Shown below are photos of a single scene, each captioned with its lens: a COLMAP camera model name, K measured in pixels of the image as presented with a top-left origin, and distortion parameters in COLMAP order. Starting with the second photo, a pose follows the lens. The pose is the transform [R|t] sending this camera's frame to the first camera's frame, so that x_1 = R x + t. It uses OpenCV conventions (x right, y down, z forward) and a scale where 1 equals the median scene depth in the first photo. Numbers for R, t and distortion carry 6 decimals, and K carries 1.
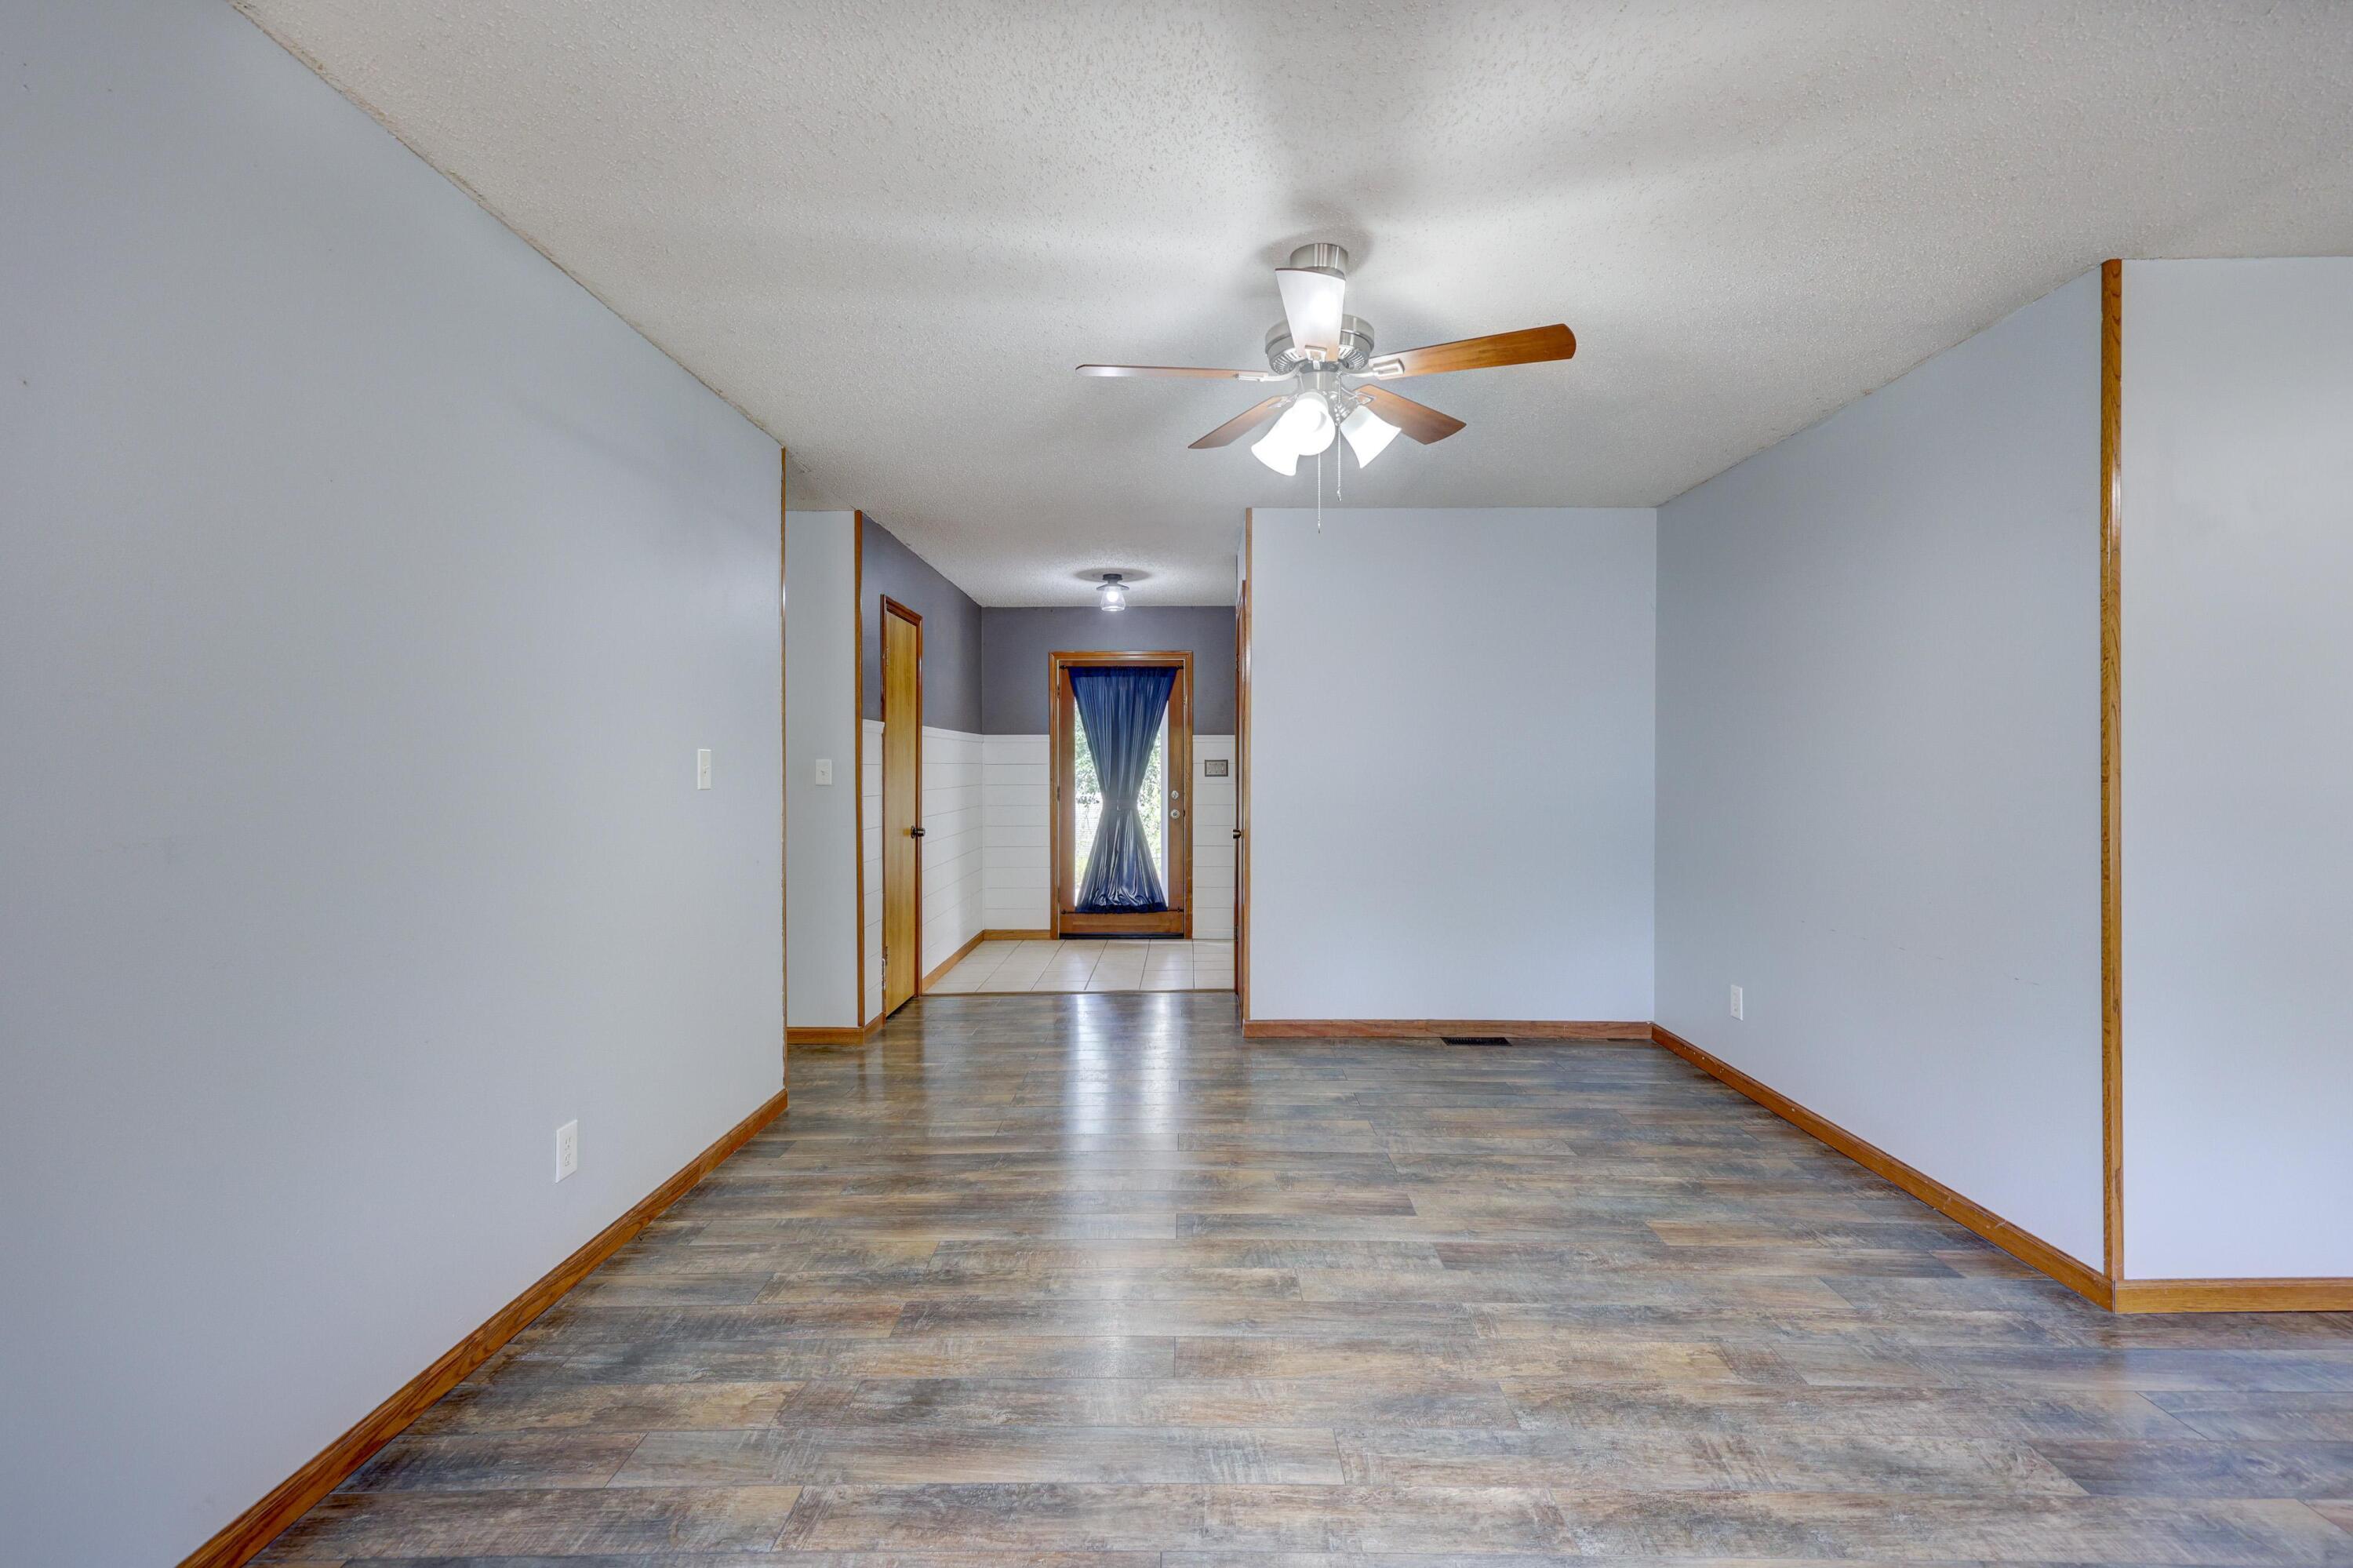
lens RADIAL K [[1048.0, 0, 1176.5], [0, 1048.0, 784.0], [0, 0, 1]] dist [-0.000122, -0.000093]
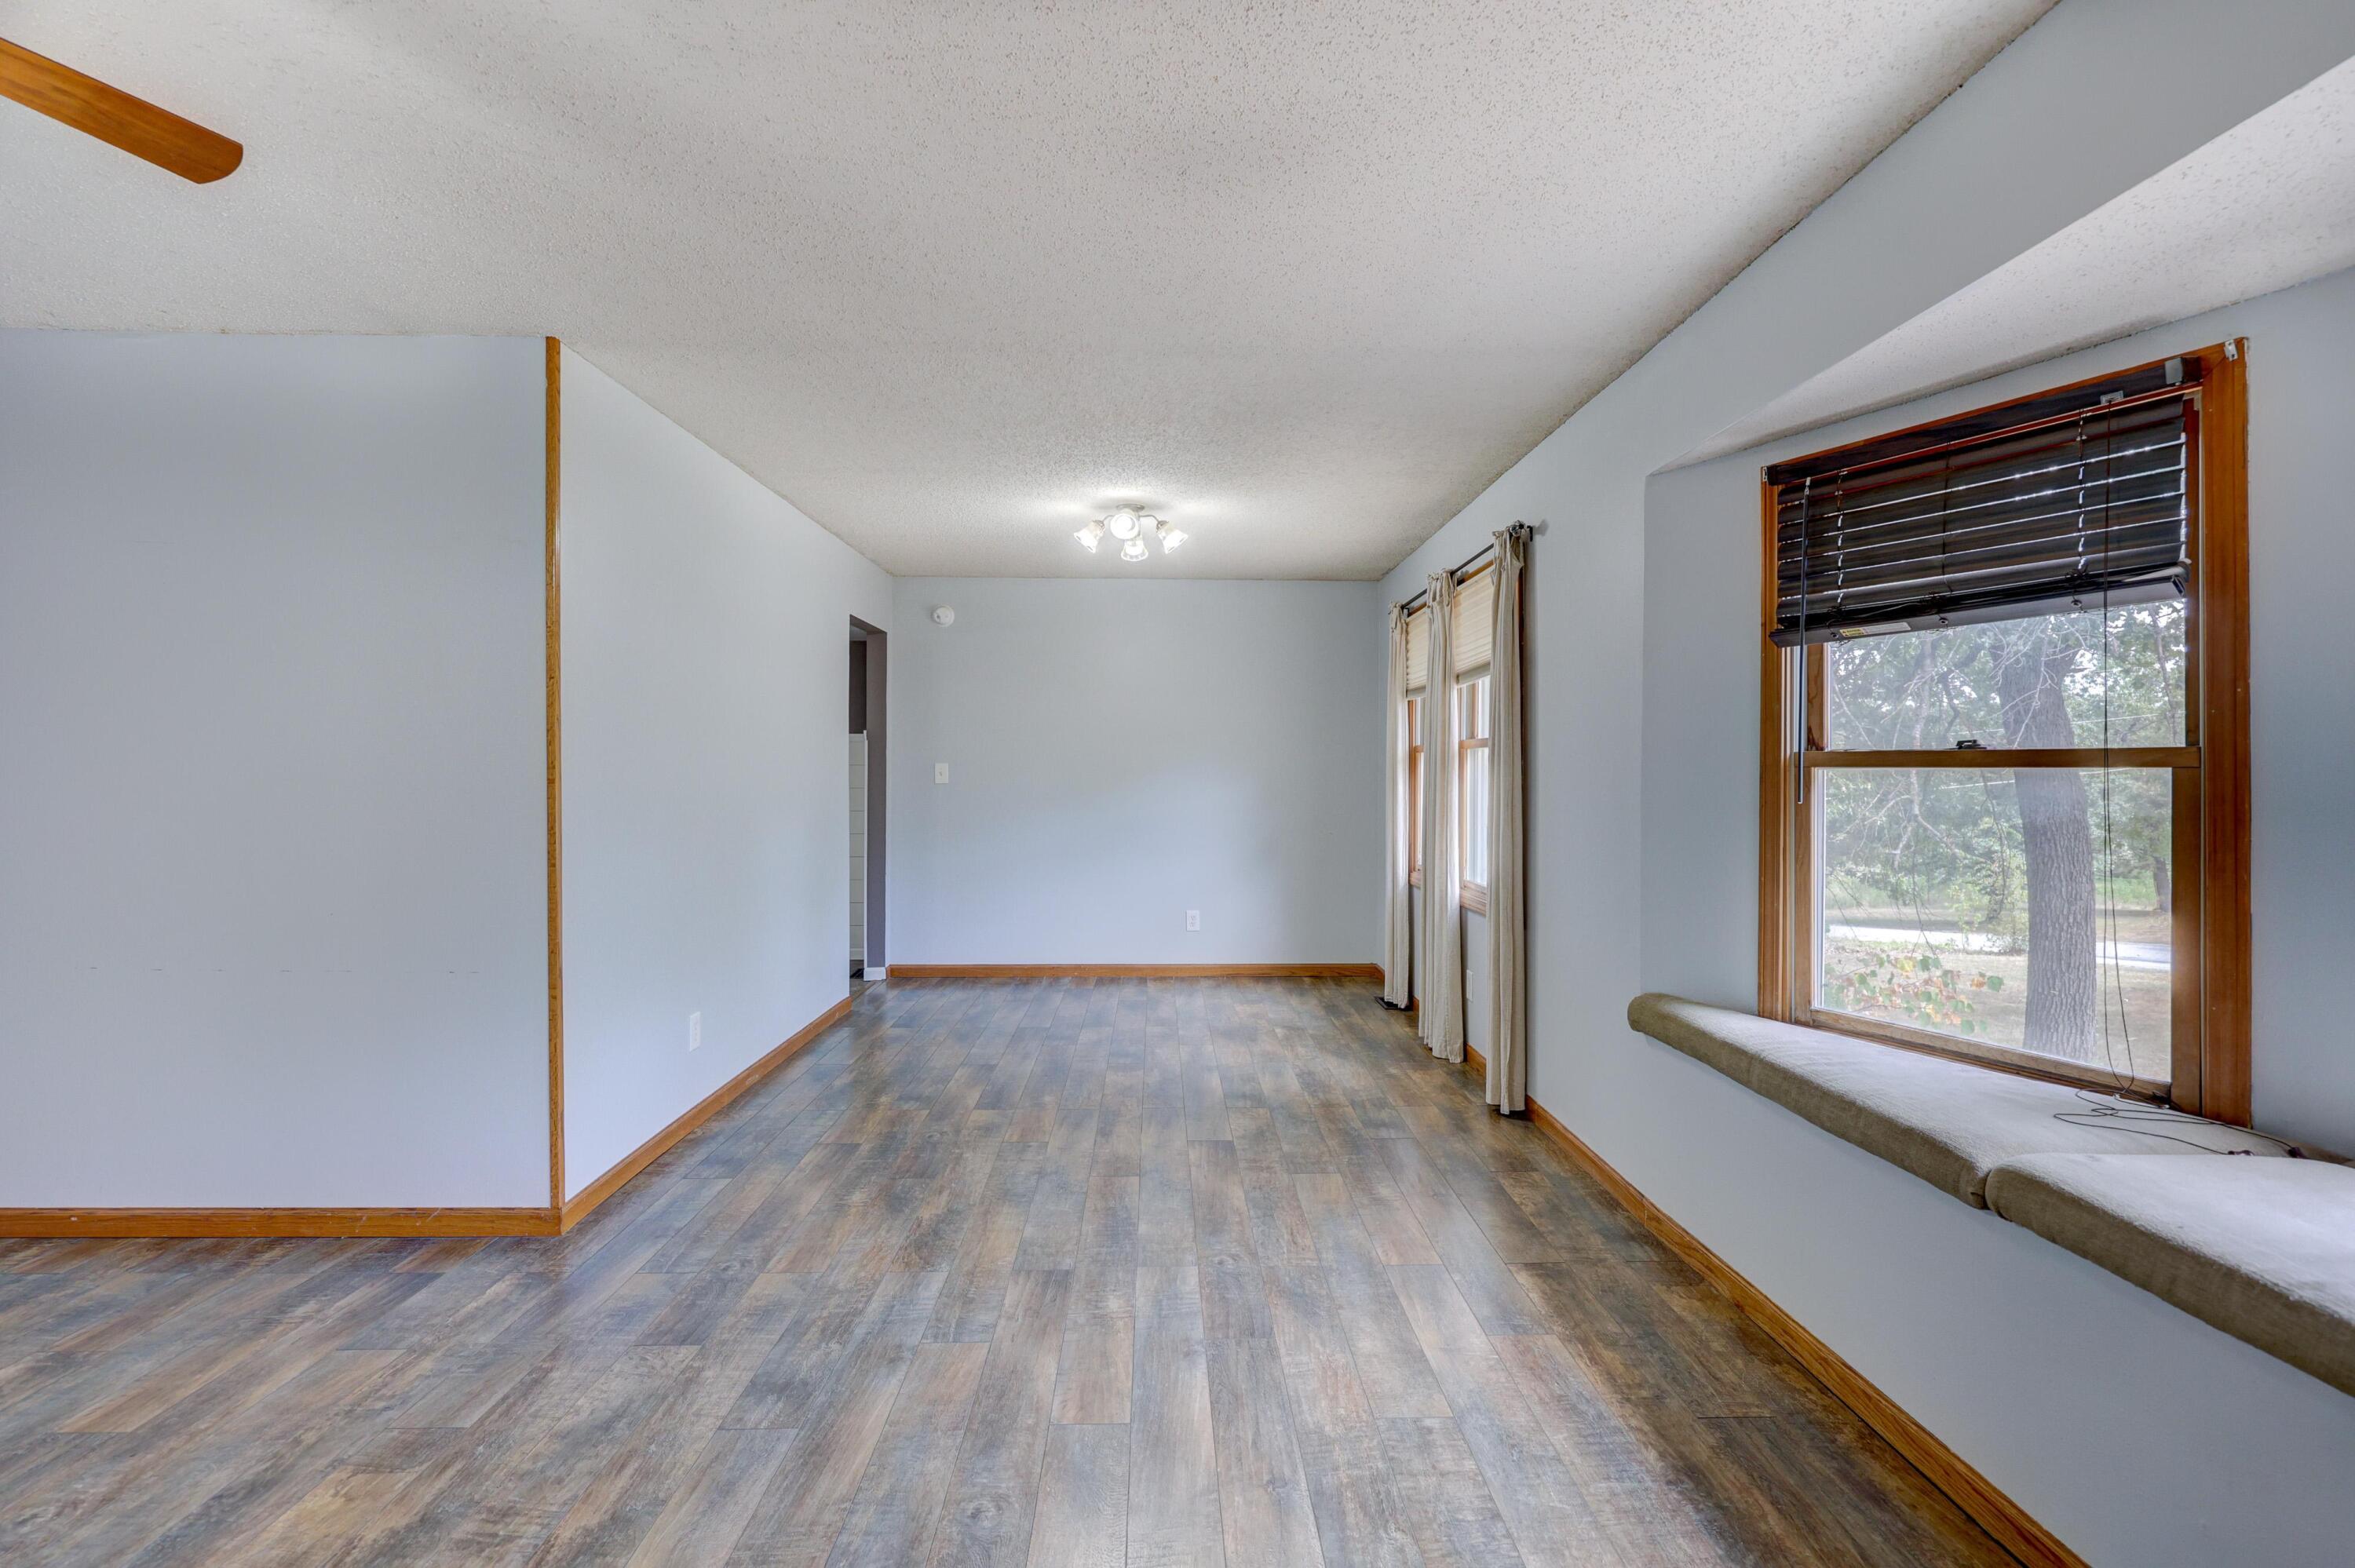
lens RADIAL K [[1077.5, 0, 1179.8], [0, 1077.5, 776.6], [0, 0, 1]] dist [0.000005, 0.000519]
pose [[-0.032238, -0.001094, 0.999480, -0.336731], [0.009593, 0.999953, 0.001404, -0.004012], [-0.999434, 0.009634, -0.032226, 0.344278]]
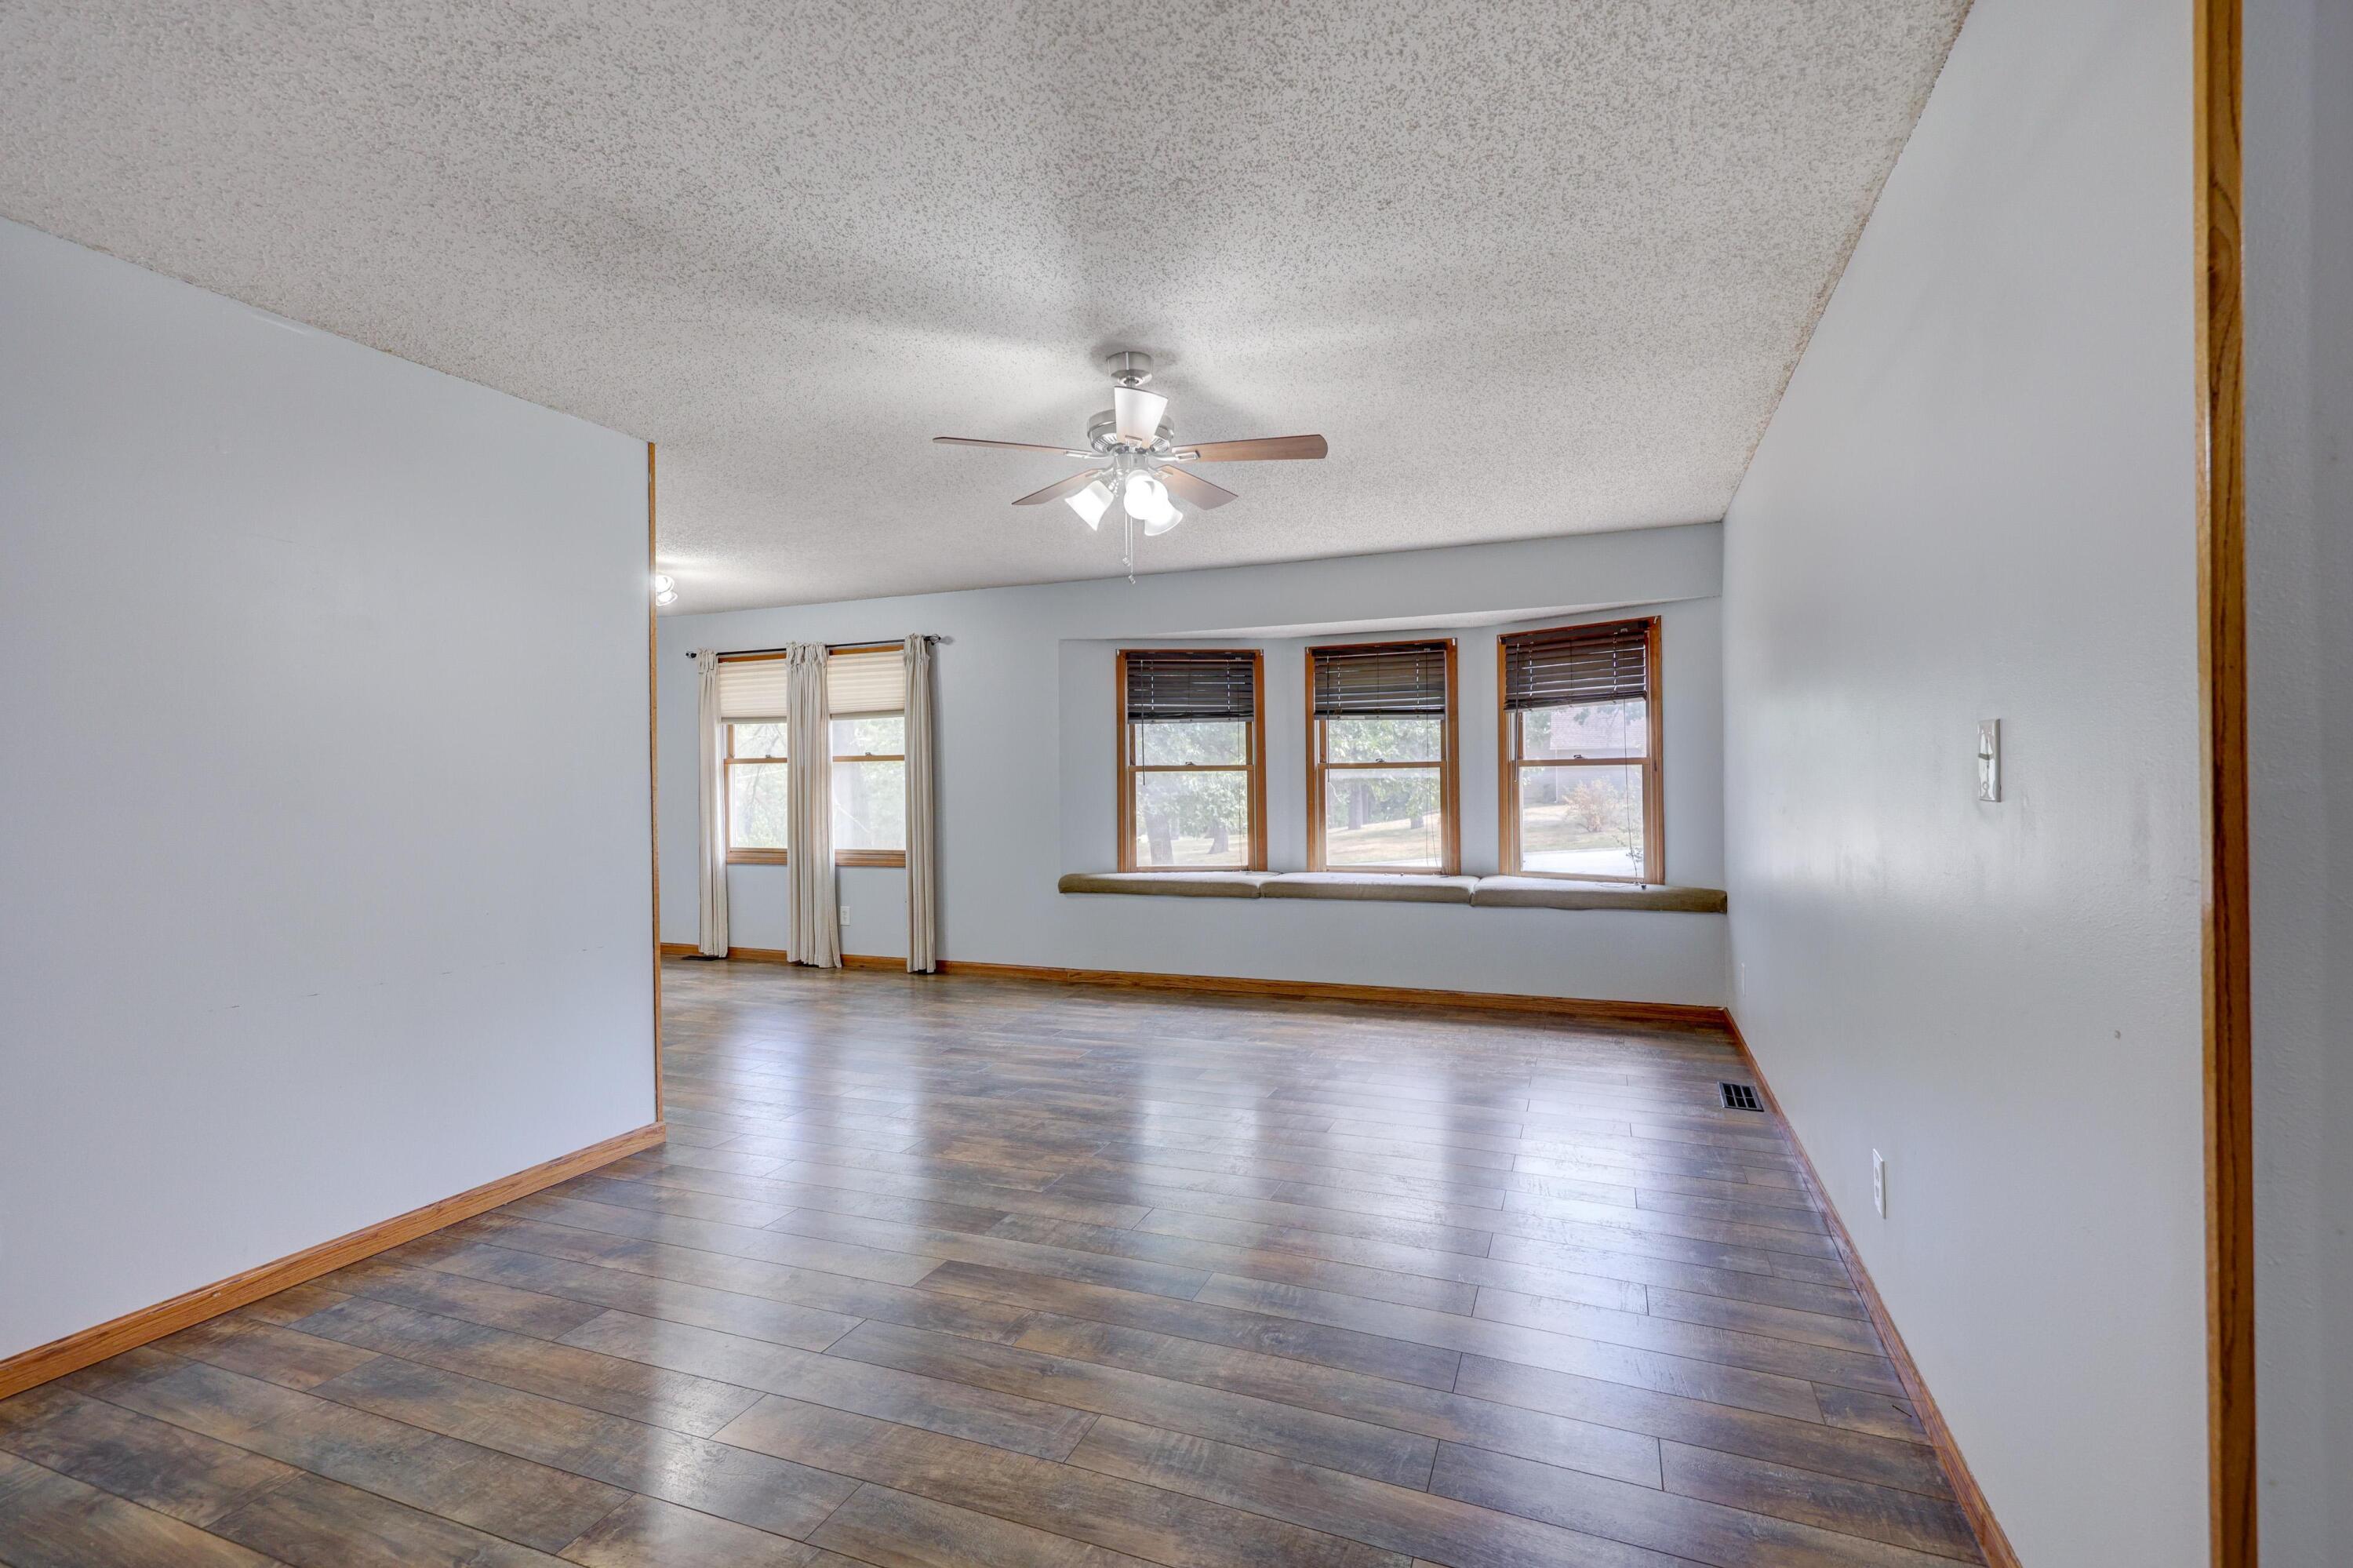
lens RADIAL K [[1076.8, 0, 1178.8], [0, 1076.8, 776.6], [0, 0, 1]] dist [0.000005, 0.000519]
pose [[-0.931383, 0.014579, 0.363749, -0.378974], [0.021022, 0.999684, 0.013762, -0.028572], [-0.363434, 0.020464, -0.931395, 2.192692]]
